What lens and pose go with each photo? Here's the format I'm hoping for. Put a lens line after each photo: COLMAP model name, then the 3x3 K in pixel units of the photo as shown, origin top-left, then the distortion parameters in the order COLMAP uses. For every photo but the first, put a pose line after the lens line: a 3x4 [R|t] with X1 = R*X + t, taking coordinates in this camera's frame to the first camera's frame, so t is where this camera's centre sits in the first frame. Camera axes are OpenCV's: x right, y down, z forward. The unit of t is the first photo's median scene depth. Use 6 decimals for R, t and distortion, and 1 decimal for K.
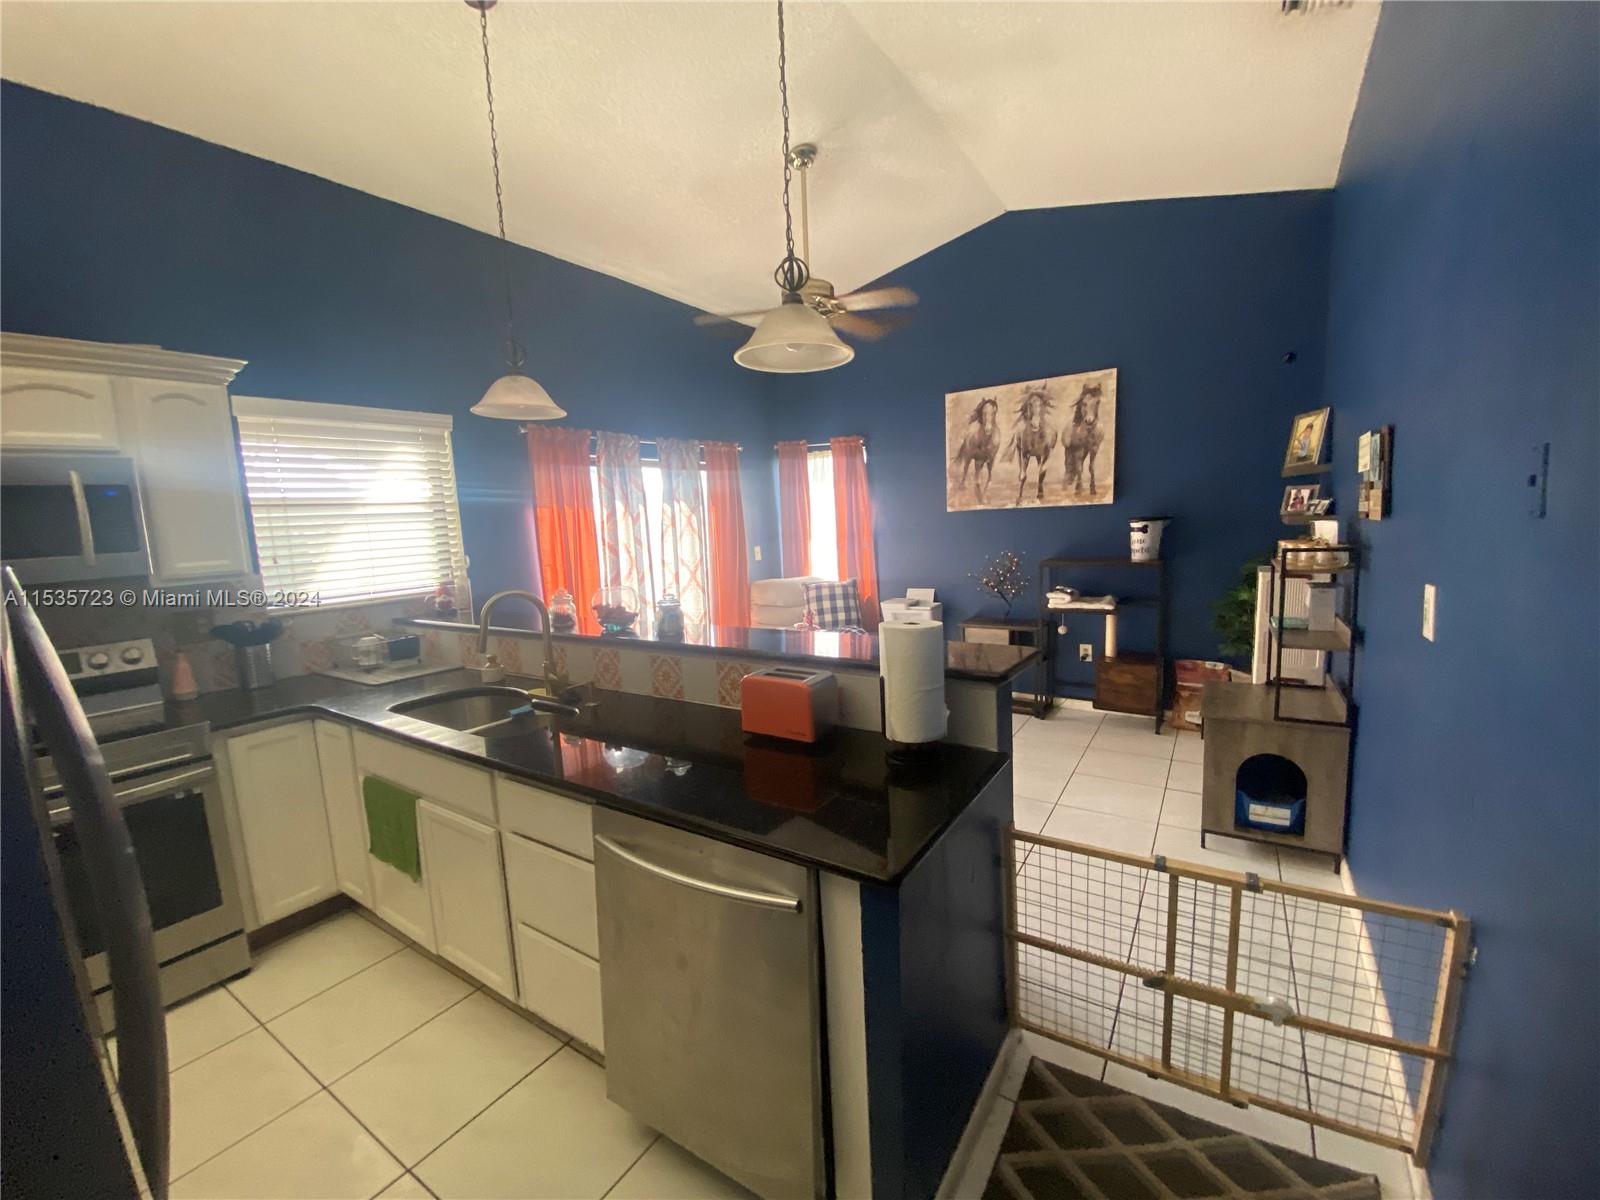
lens RADIAL K [[662.7, 0, 800.0], [0, 662.7, 600.0], [0, 0, 1]] dist [-0.001117, -0.000195]
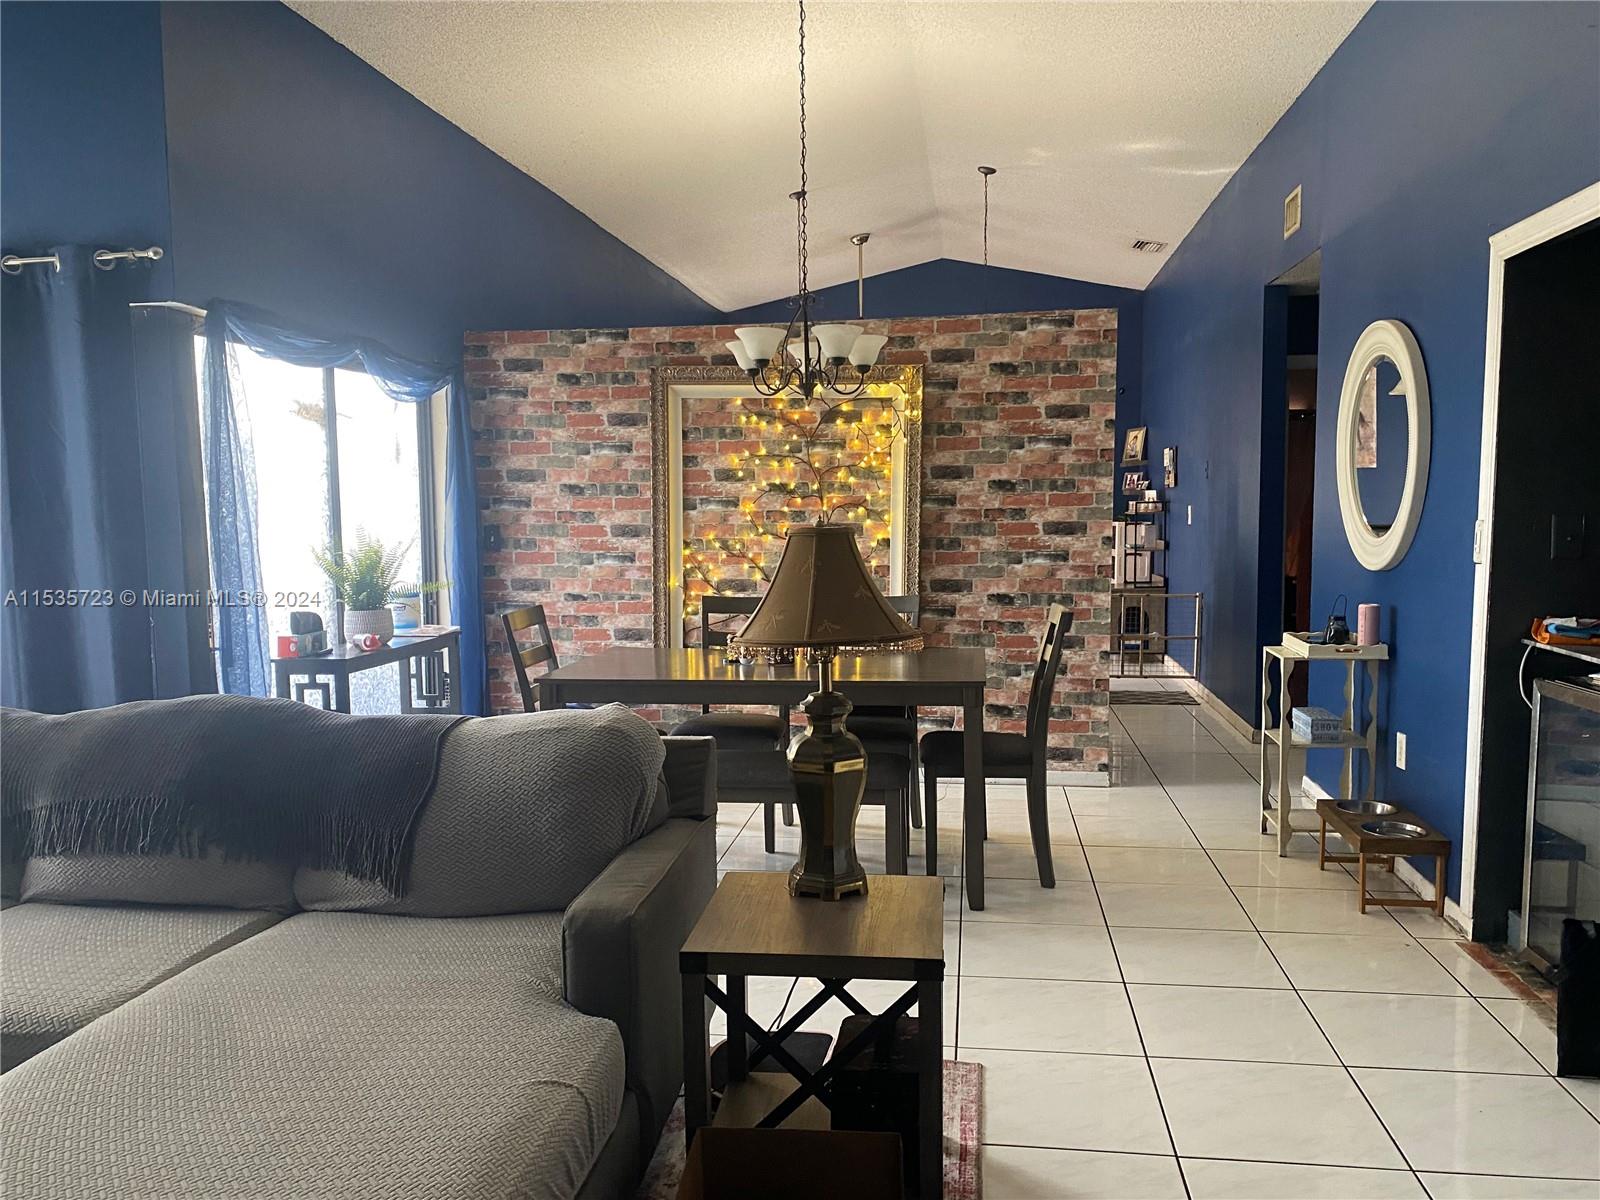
lens RADIAL K [[1228.3, 0, 795.7], [0, 1228.3, 605.3], [0, 0, 1]] dist [0.093604, -0.129510]
pose [[0.908031, -0.003491, 0.418888, -1.517009], [0.025505, 0.998571, -0.046965, 0.328113], [-0.418125, 0.053329, 0.906823, -1.667193]]
